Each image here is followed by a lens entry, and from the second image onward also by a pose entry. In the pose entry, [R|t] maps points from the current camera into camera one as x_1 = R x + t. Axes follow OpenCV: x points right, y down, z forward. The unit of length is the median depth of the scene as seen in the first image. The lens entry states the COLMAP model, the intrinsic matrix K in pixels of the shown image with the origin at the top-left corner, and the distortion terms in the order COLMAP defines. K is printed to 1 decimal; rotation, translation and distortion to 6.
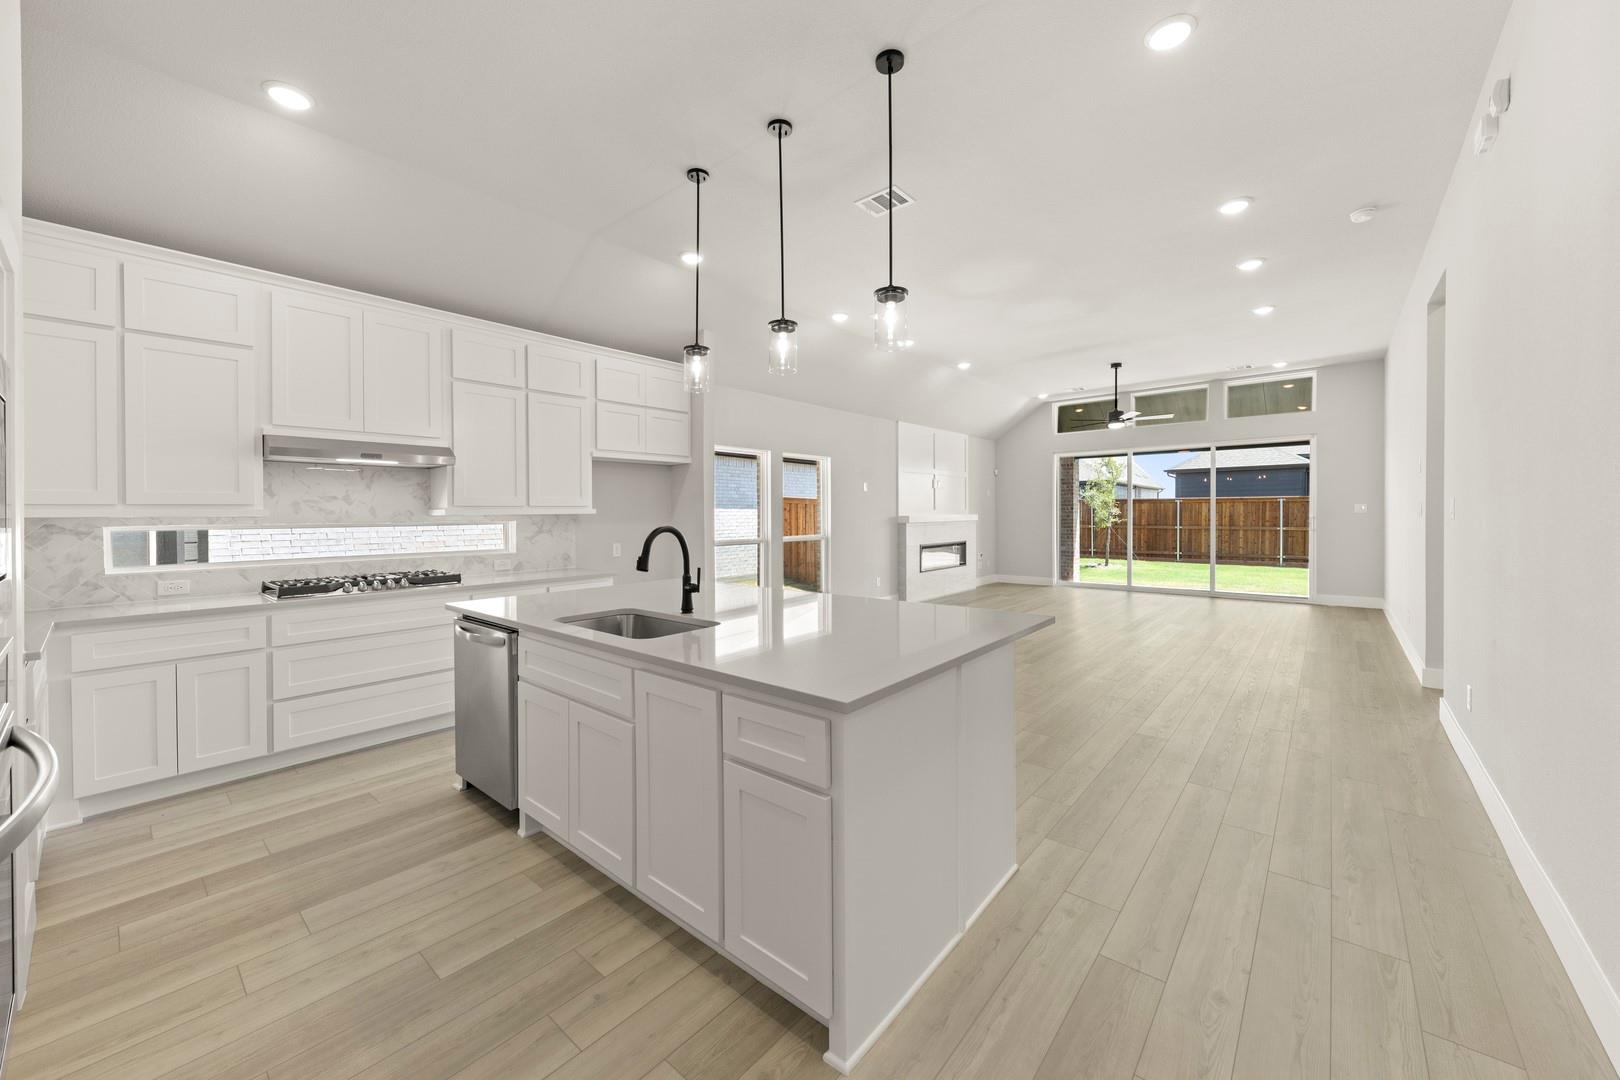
lens RADIAL K [[600.2, 0, 815.4], [0, 600.2, 525.8], [0, 0, 1]] dist [0.019307, 0.000003]
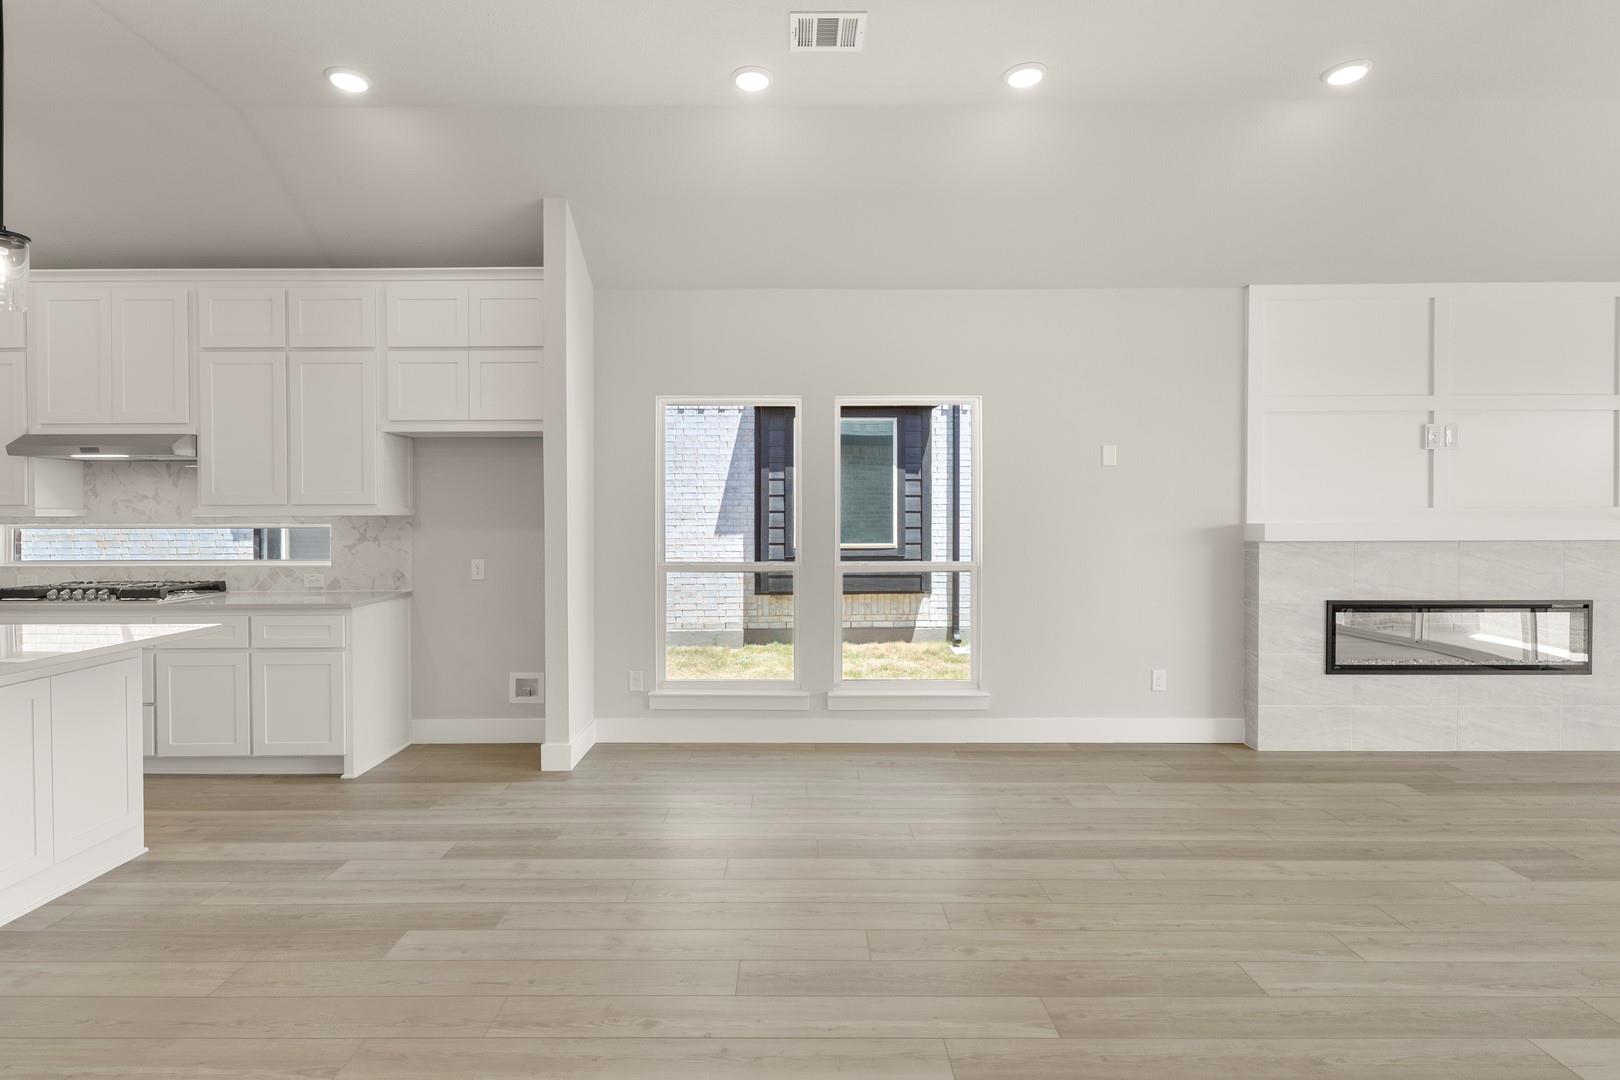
lens RADIAL K [[799.3, 0, 792.9], [0, 799.3, 522.0], [0, 0, 1]] dist [0.004185, -0.000576]
pose [[0.645657, 0.017561, -0.763426, 0.320761], [-0.019165, 0.999793, 0.006790, -0.014136], [0.763387, 0.010247, 0.645860, 0.393189]]
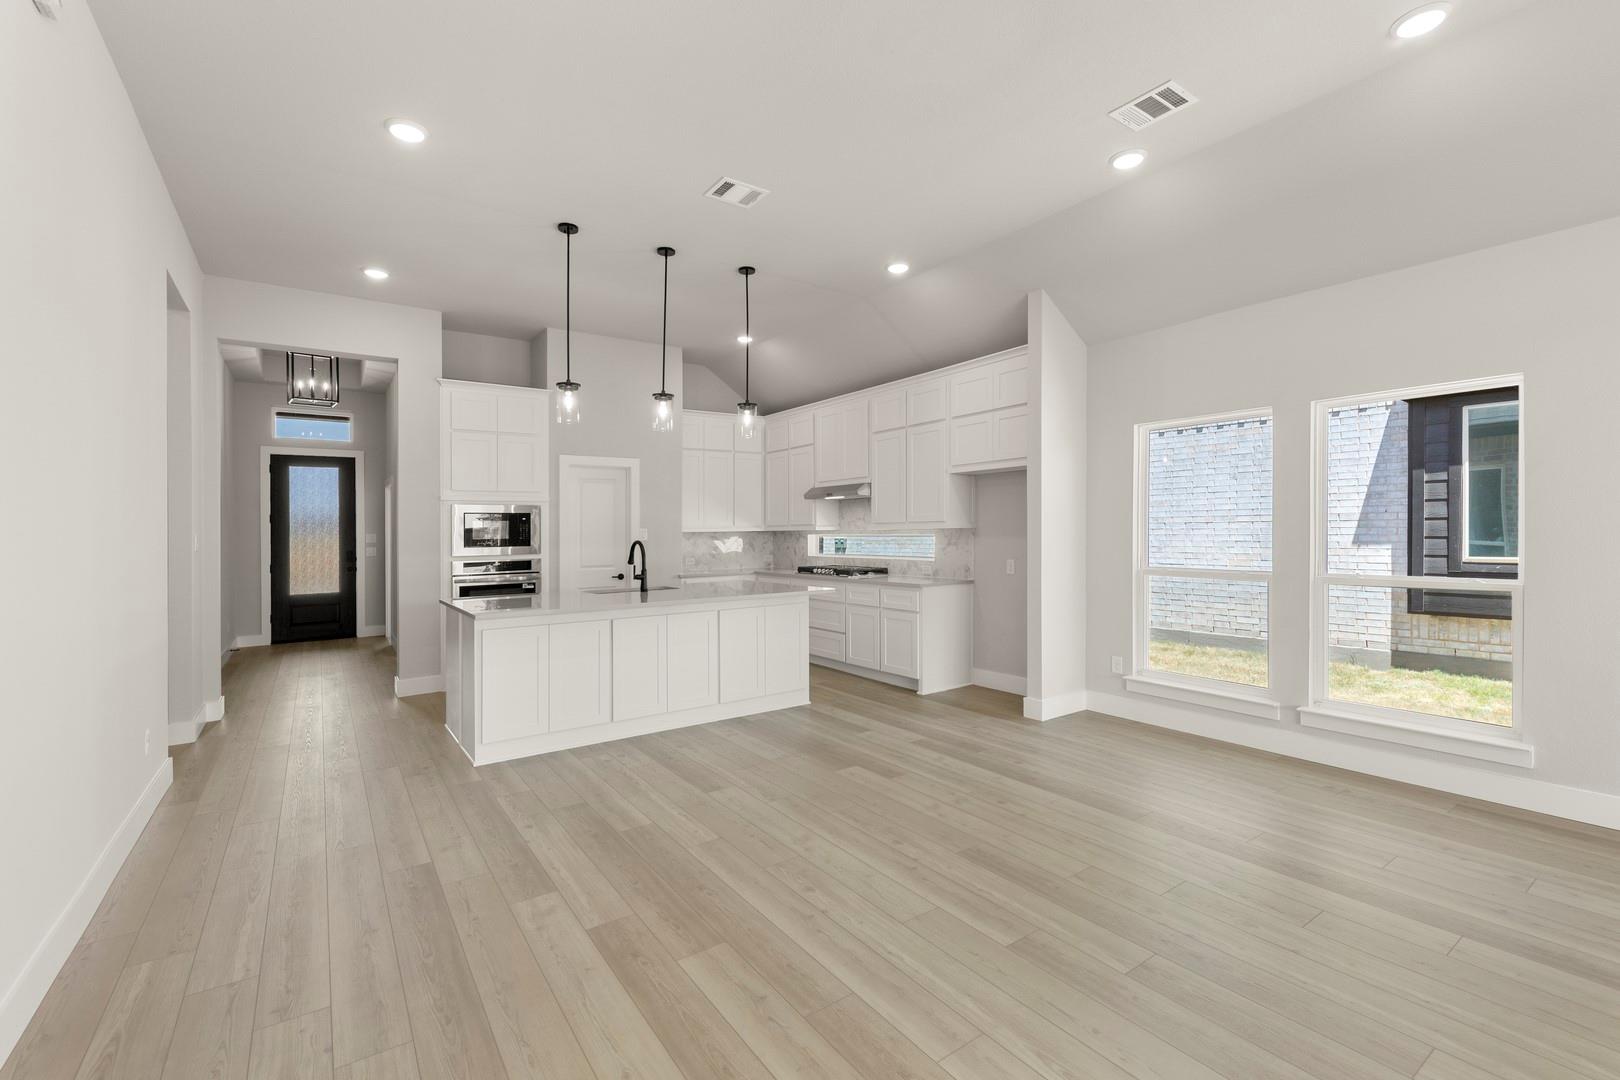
lens RADIAL K [[707.0, 0, 803.4], [0, 707.0, 517.4], [0, 0, 1]] dist [0.004194, 0.000268]
pose [[-0.262403, -0.001906, -0.964956, 0.448304], [-0.000845, 0.999998, -0.001745, -0.018813], [0.964958, 0.000357, -0.262404, 0.550895]]
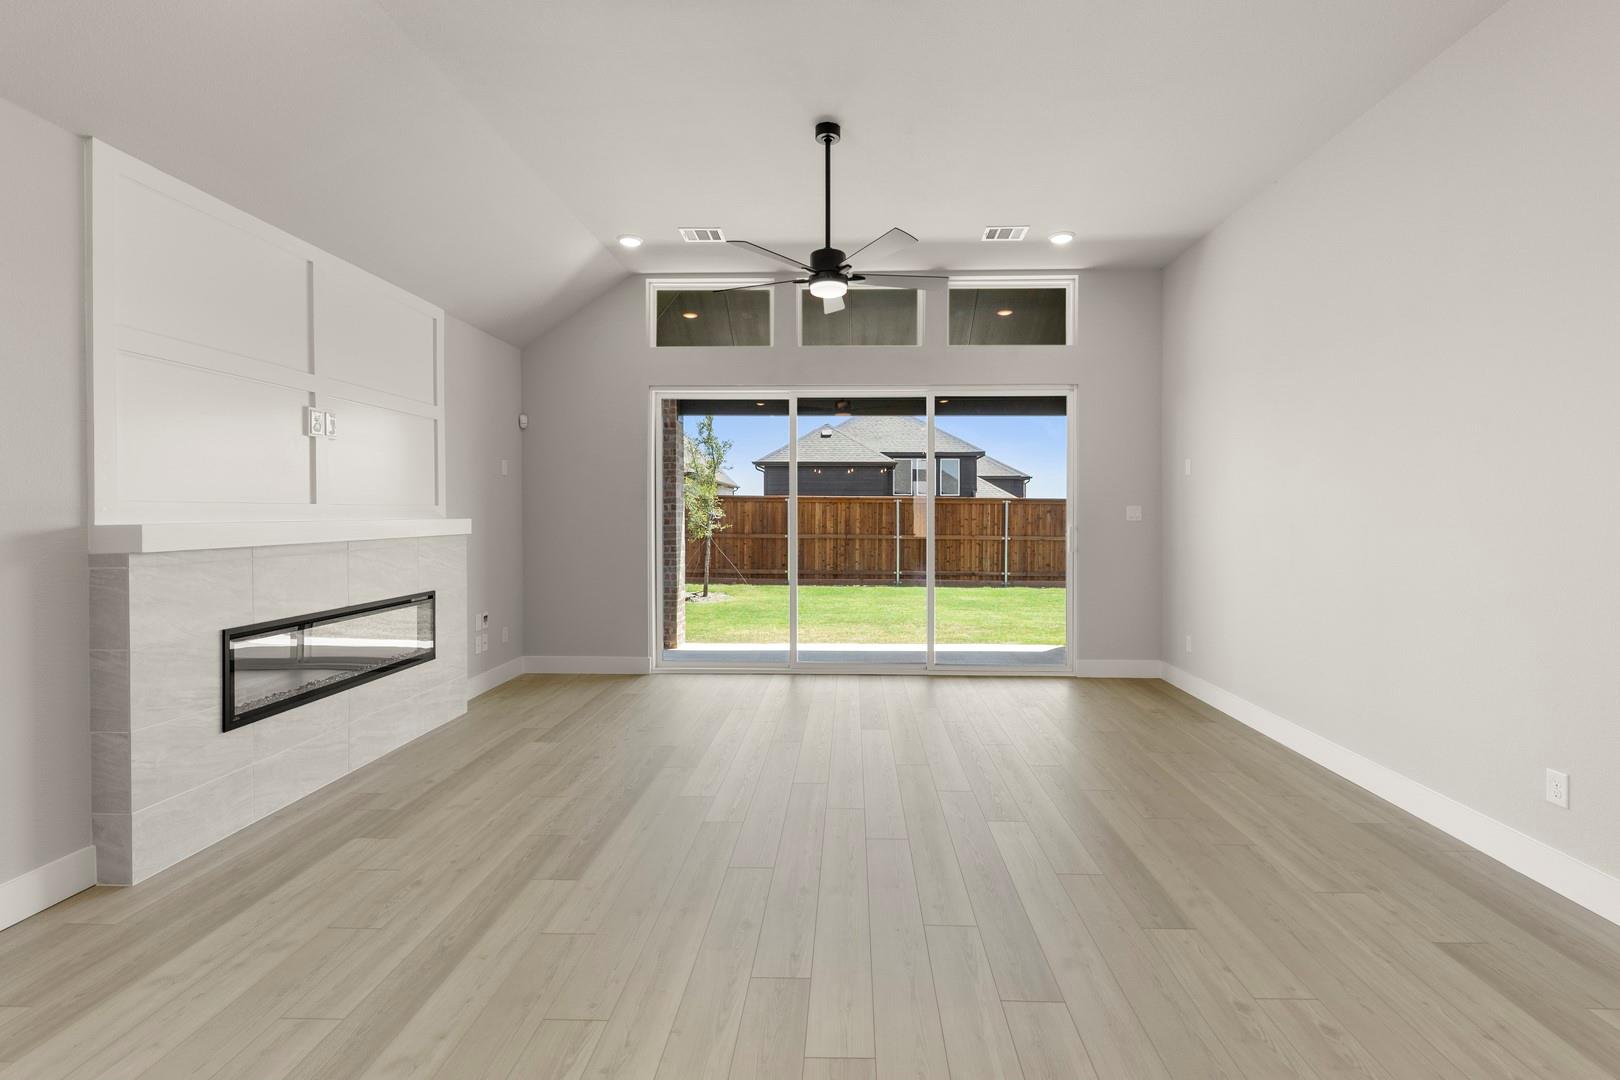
lens RADIAL K [[724.5, 0, 830.5], [0, 724.5, 520.9], [0, 0, 1]] dist [0.001782, -0.000168]
pose [[0.779994, 0.004196, 0.625773, 0.172665], [0.002392, 0.999950, -0.009686, -0.013627], [-0.625783, 0.009052, 0.779945, 0.535266]]
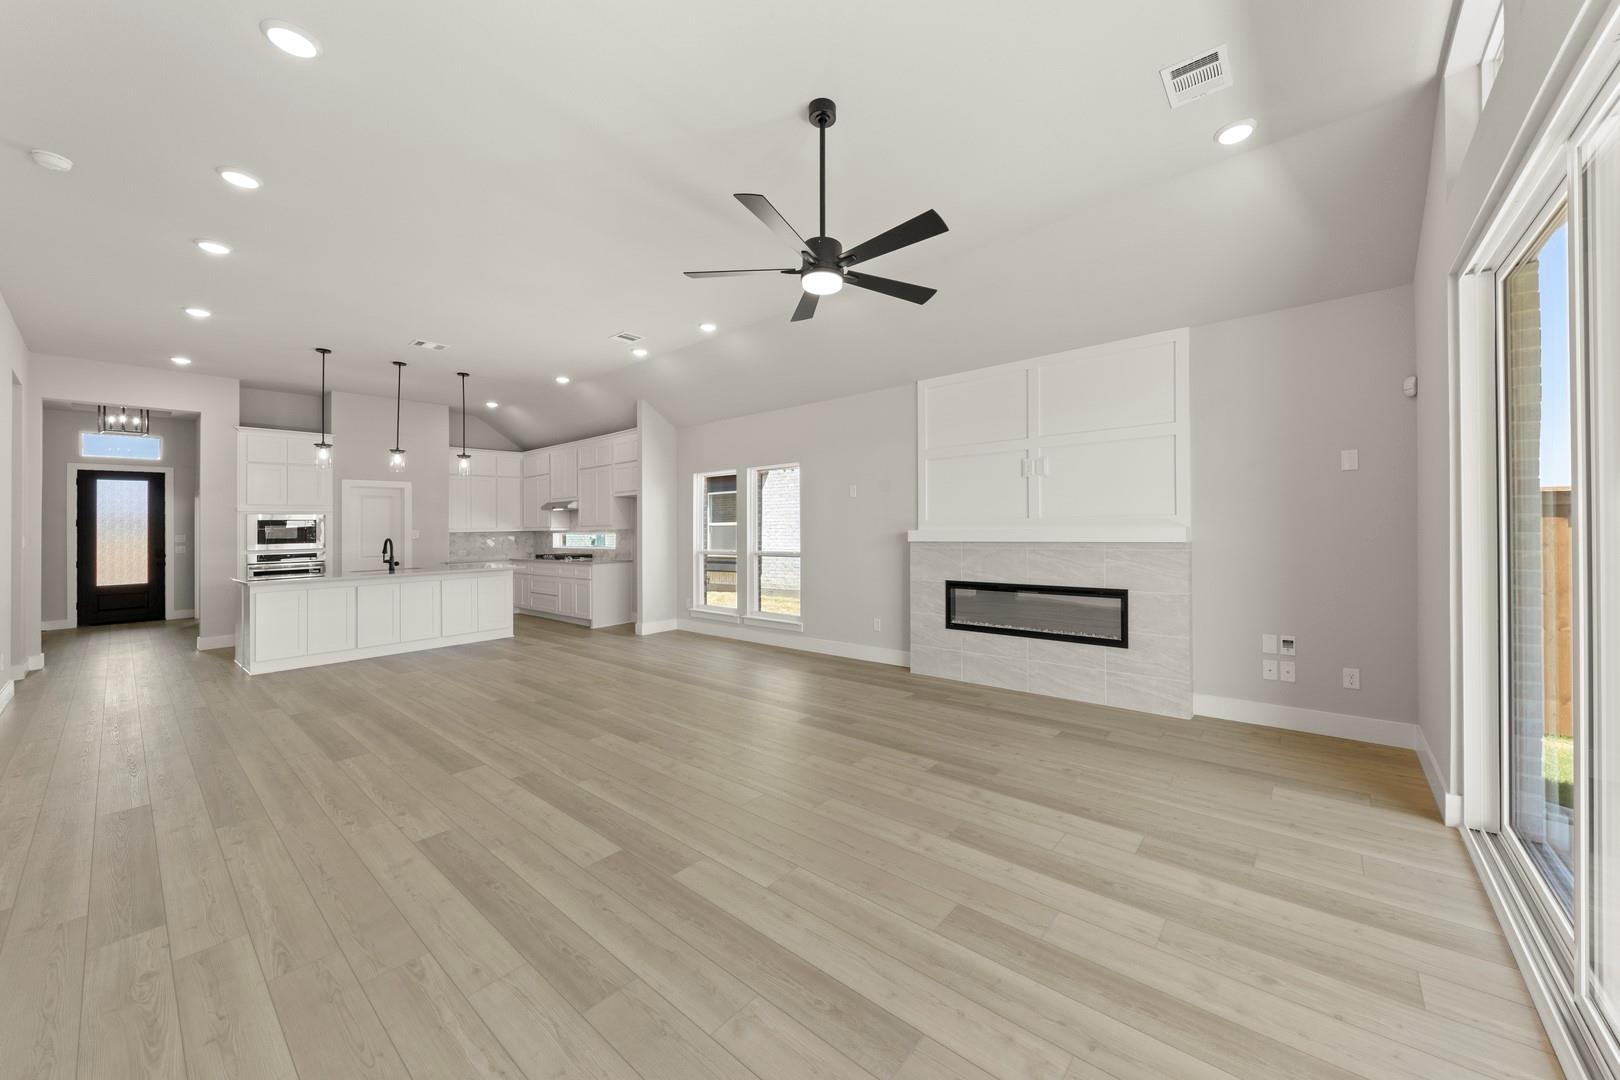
lens RADIAL K [[594.6, 0, 846.2], [0, 594.6, 515.4], [0, 0, 1]] dist [0.010347, -0.006767]
pose [[0.018572, -0.006348, -0.999807, 0.702061], [-0.001534, 0.999978, -0.006377, -0.025875], [0.999826, 0.001652, 0.018561, 0.839062]]
